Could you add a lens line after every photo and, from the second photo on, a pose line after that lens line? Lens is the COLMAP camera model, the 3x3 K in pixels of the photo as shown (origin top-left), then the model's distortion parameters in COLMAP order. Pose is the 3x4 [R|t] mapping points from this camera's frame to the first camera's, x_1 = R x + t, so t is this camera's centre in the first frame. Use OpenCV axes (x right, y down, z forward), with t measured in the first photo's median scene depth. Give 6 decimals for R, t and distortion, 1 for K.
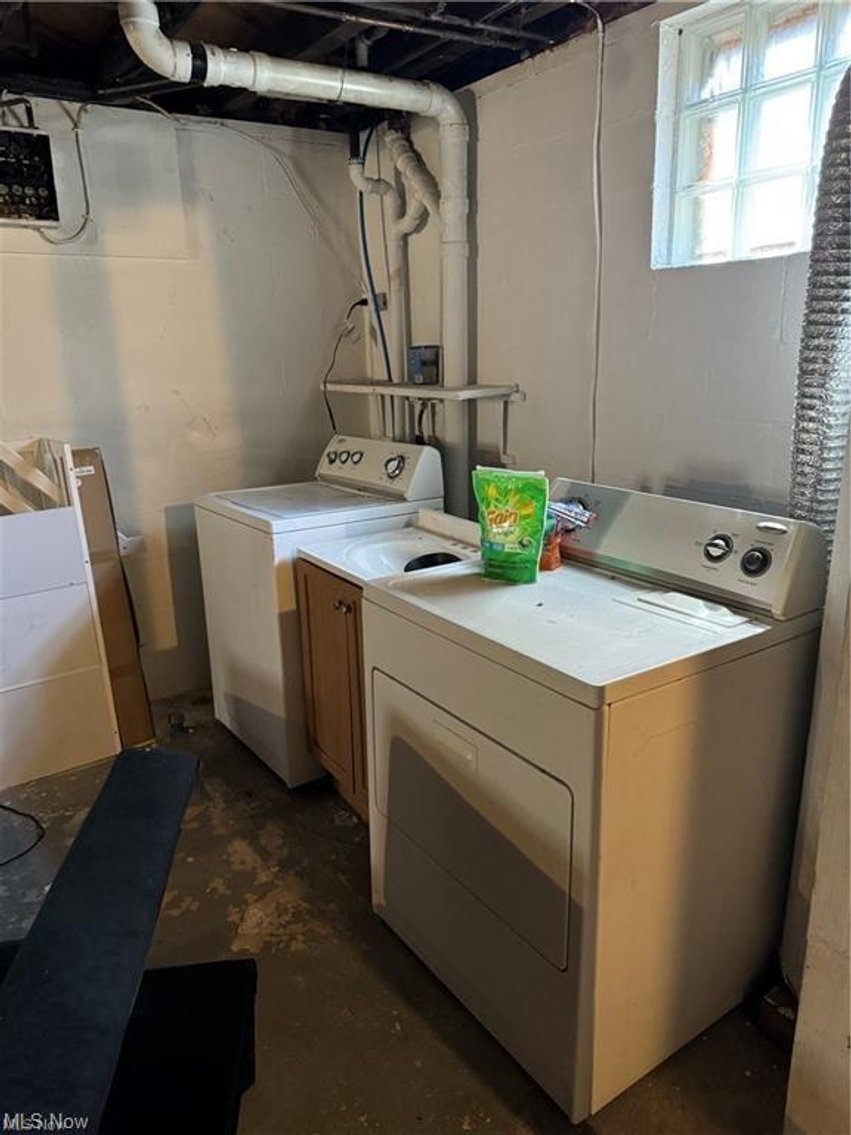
lens RADIAL K [[797.6, 0, 441.1], [0, 797.6, 565.0], [0, 0, 1]] dist [0.055632, -0.080259]
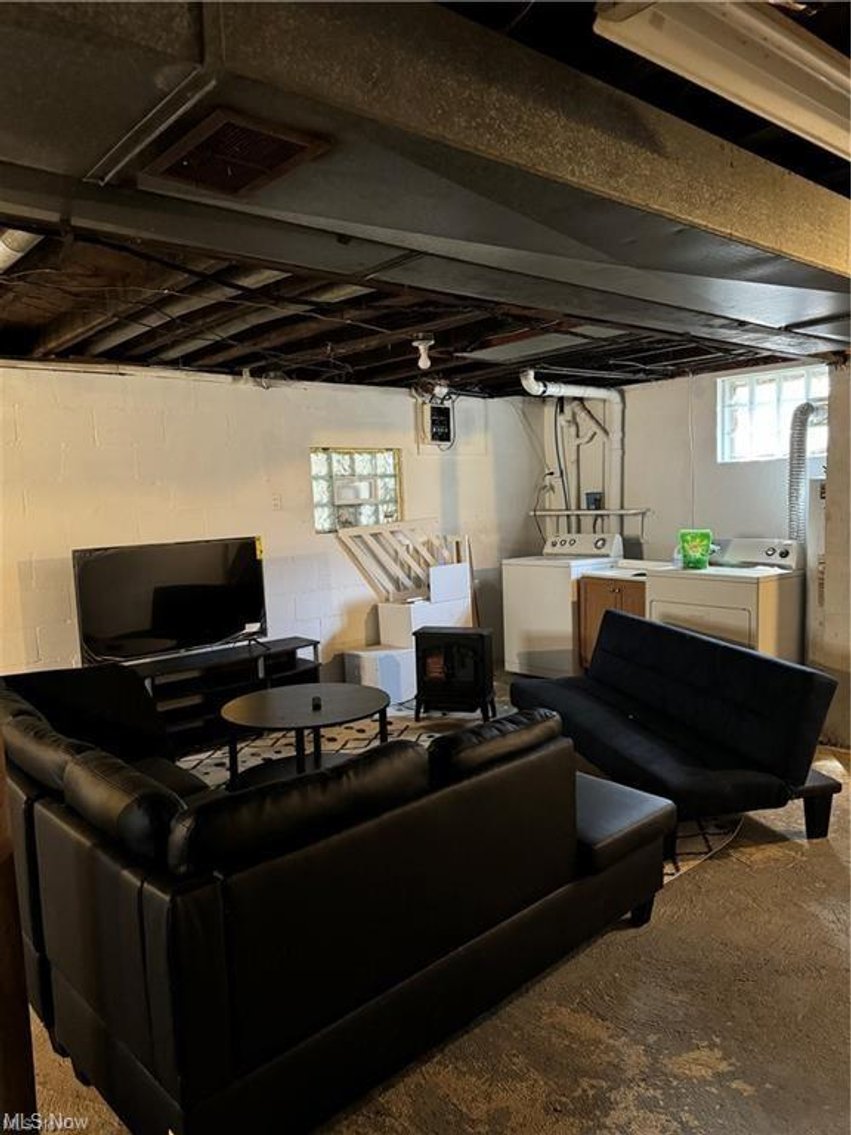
lens RADIAL K [[774.7, 0, 425.4], [0, 774.7, 585.6], [0, 0, 1]] dist [0.049396, 0.000132]
pose [[0.992611, -0.025344, 0.118663, -0.842702], [0.043451, 0.987335, -0.152585, 0.320977], [-0.113293, 0.156613, 0.981141, -1.132288]]
